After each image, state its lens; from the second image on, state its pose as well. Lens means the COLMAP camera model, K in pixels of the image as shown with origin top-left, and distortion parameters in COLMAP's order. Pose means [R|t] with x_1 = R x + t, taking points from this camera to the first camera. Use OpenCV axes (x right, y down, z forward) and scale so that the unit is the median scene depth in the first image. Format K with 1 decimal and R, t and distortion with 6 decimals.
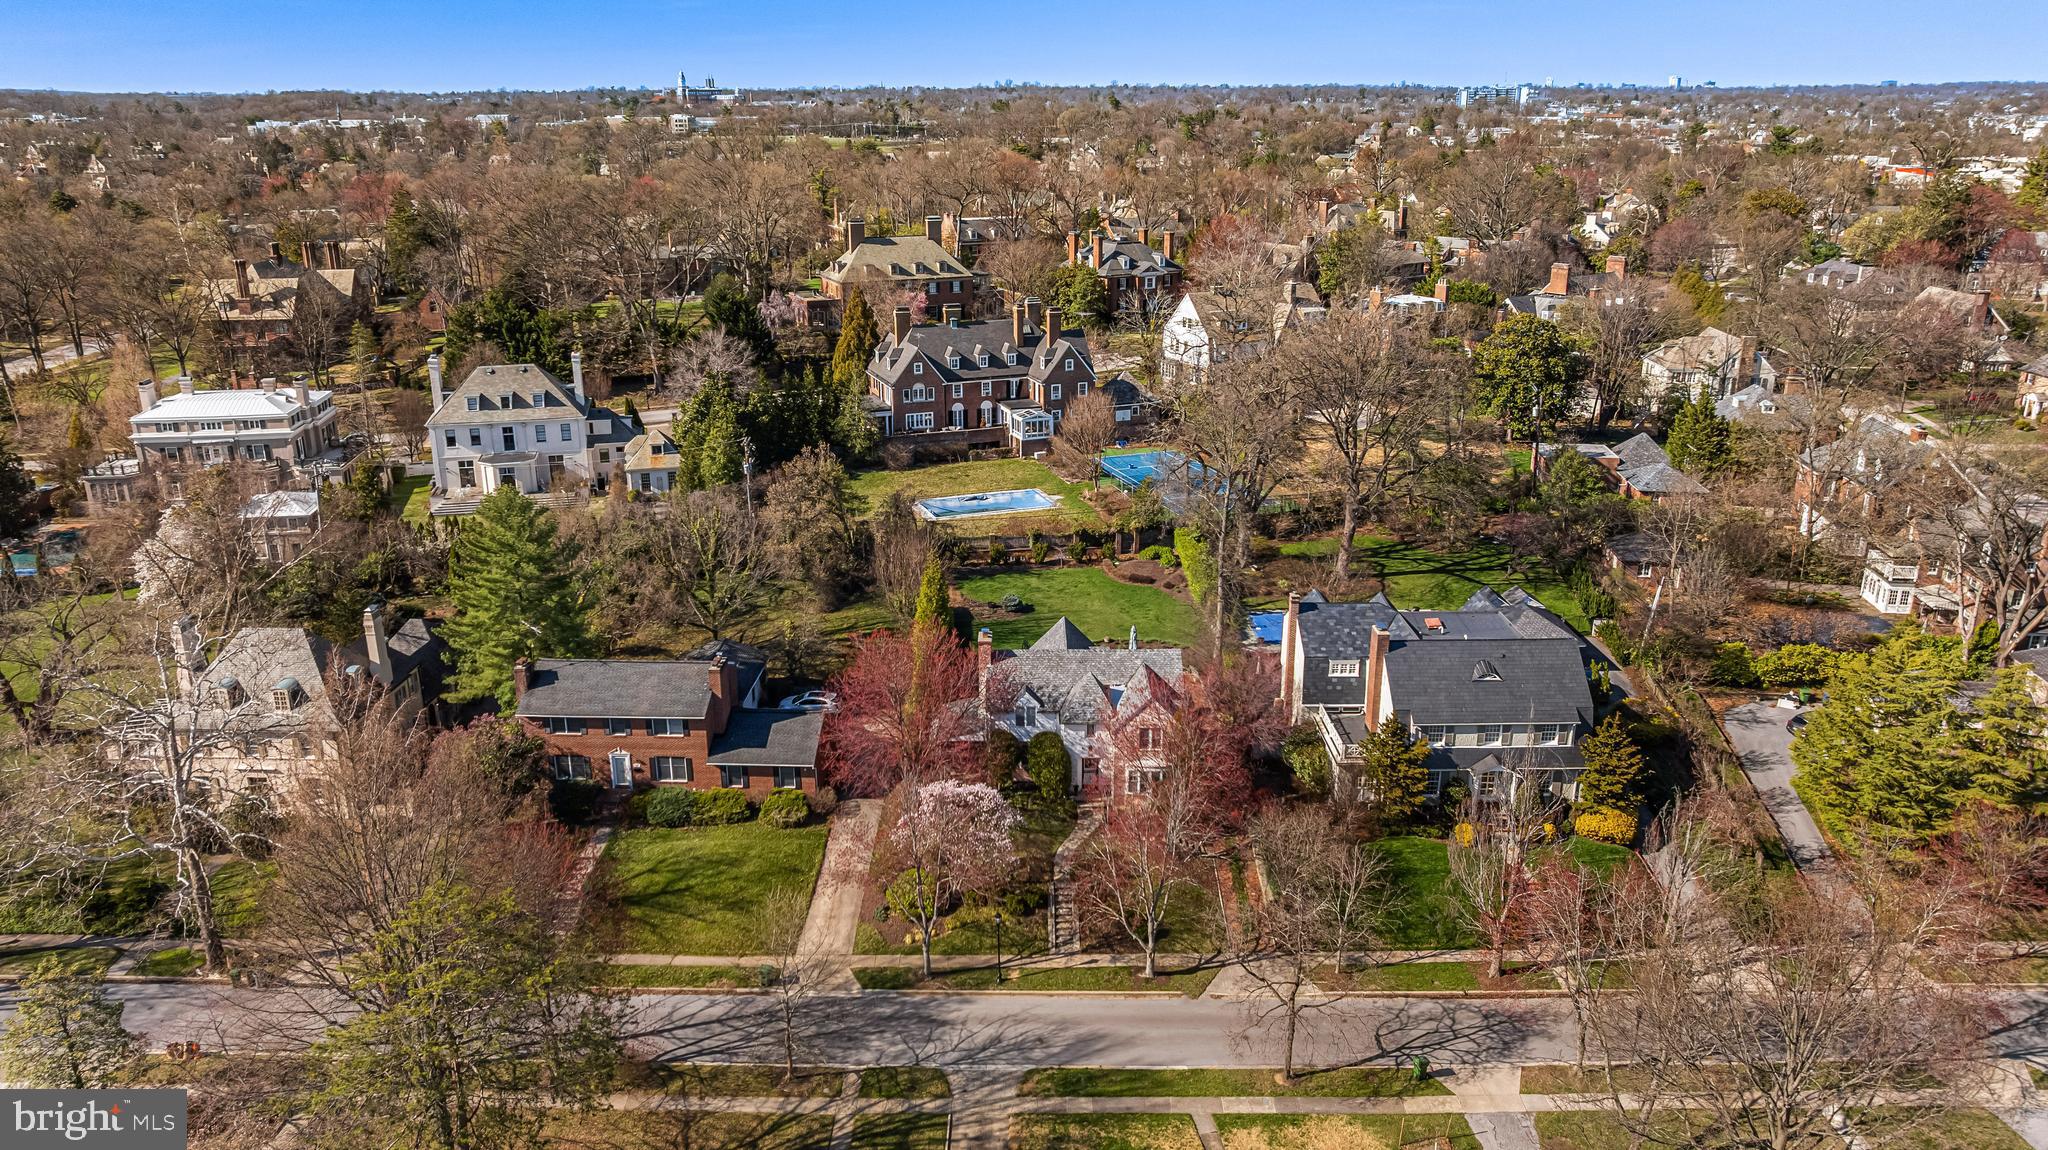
lens RADIAL K [[1433.4, 0, 1024.0], [0, 1433.4, 575.0], [0, 0, 1]] dist [-0.018001, 0.003857]
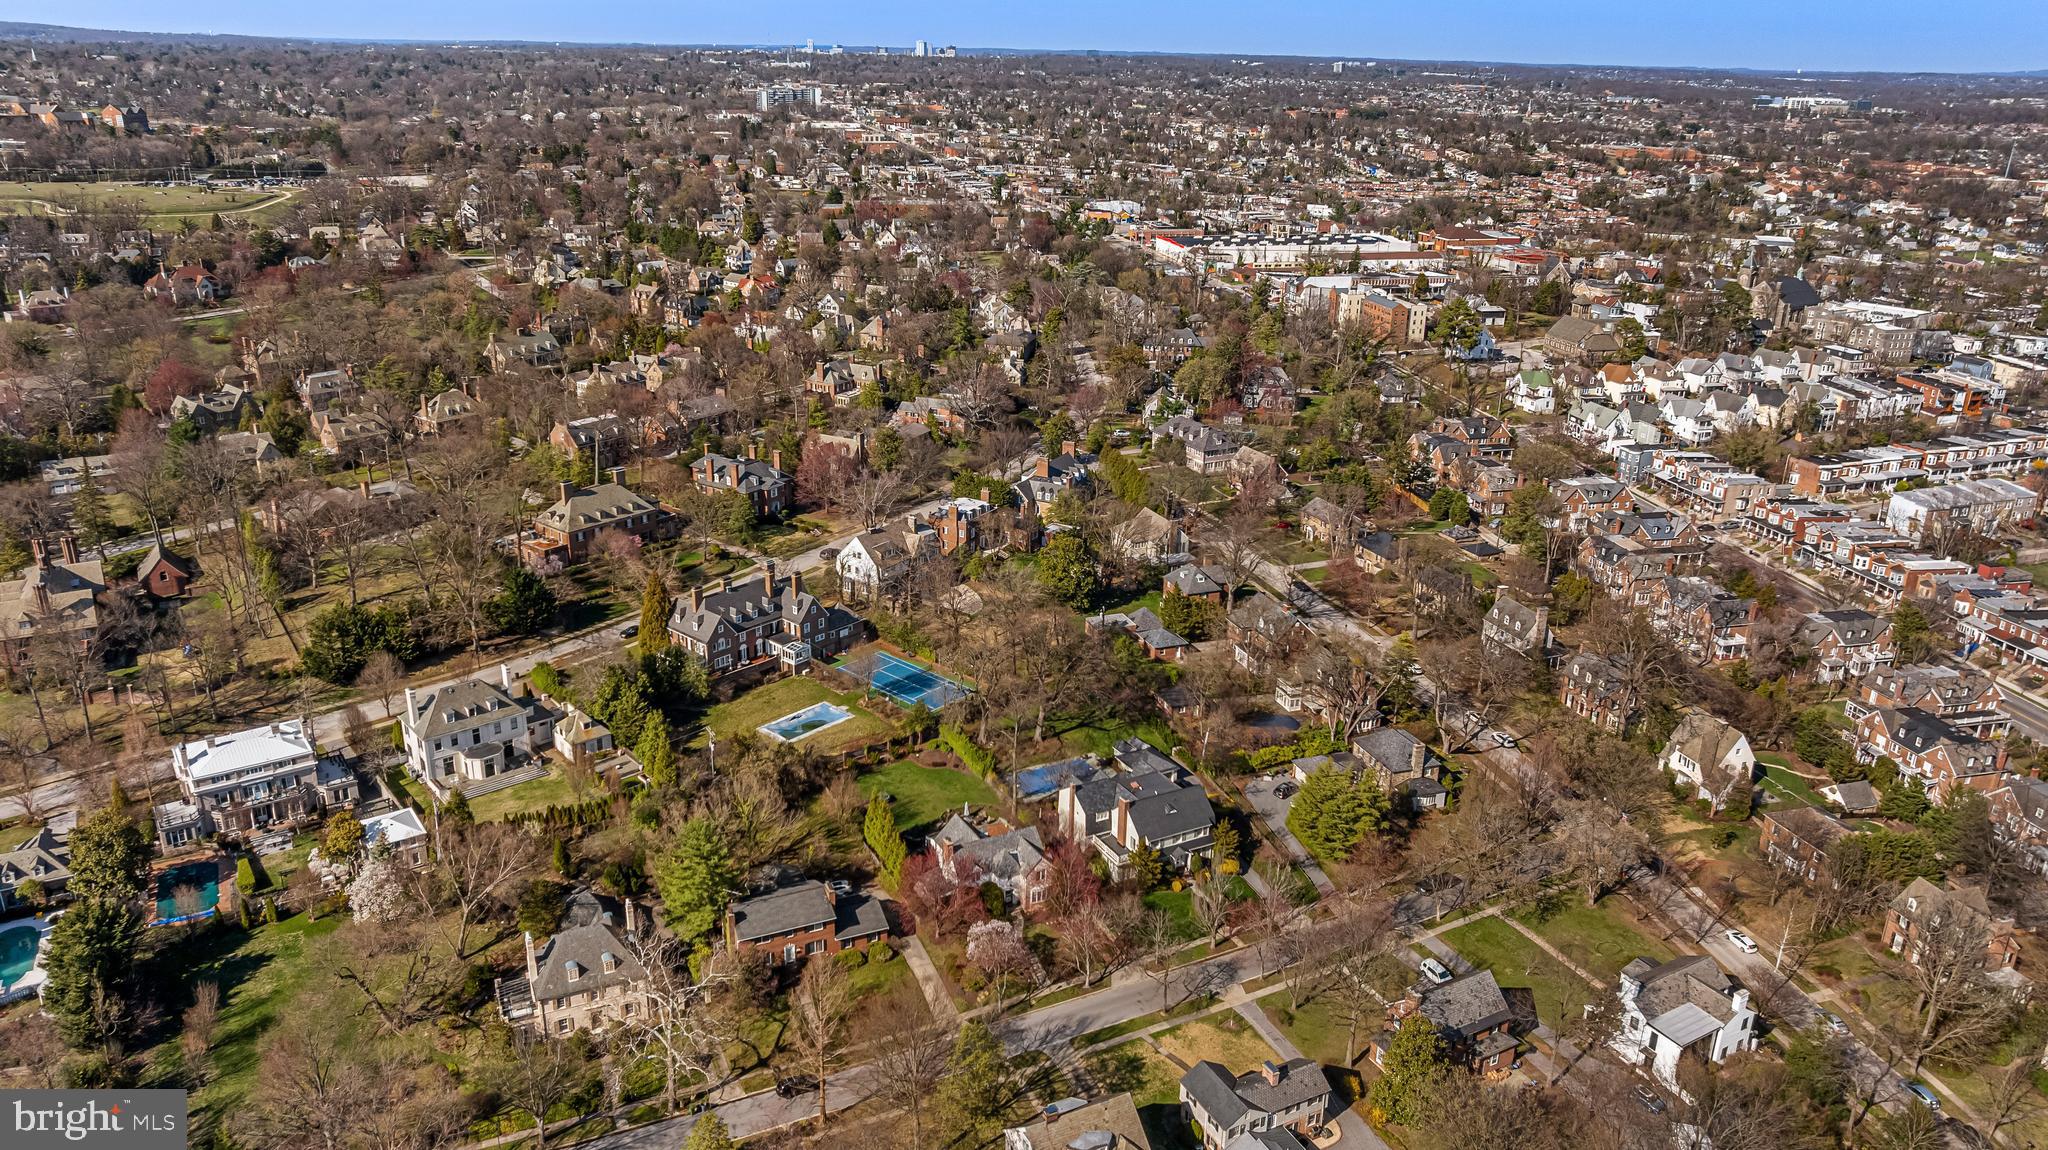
lens RADIAL K [[1433.4, 0, 1024.0], [0, 1433.4, 575.0], [0, 0, 1]] dist [-0.018001, 0.003857]
pose [[0.886298, -0.139993, 0.441450, -0.568993], [0.124422, 0.990151, 0.064195, -0.327445], [-0.446088, -0.001970, 0.894987, -0.615499]]
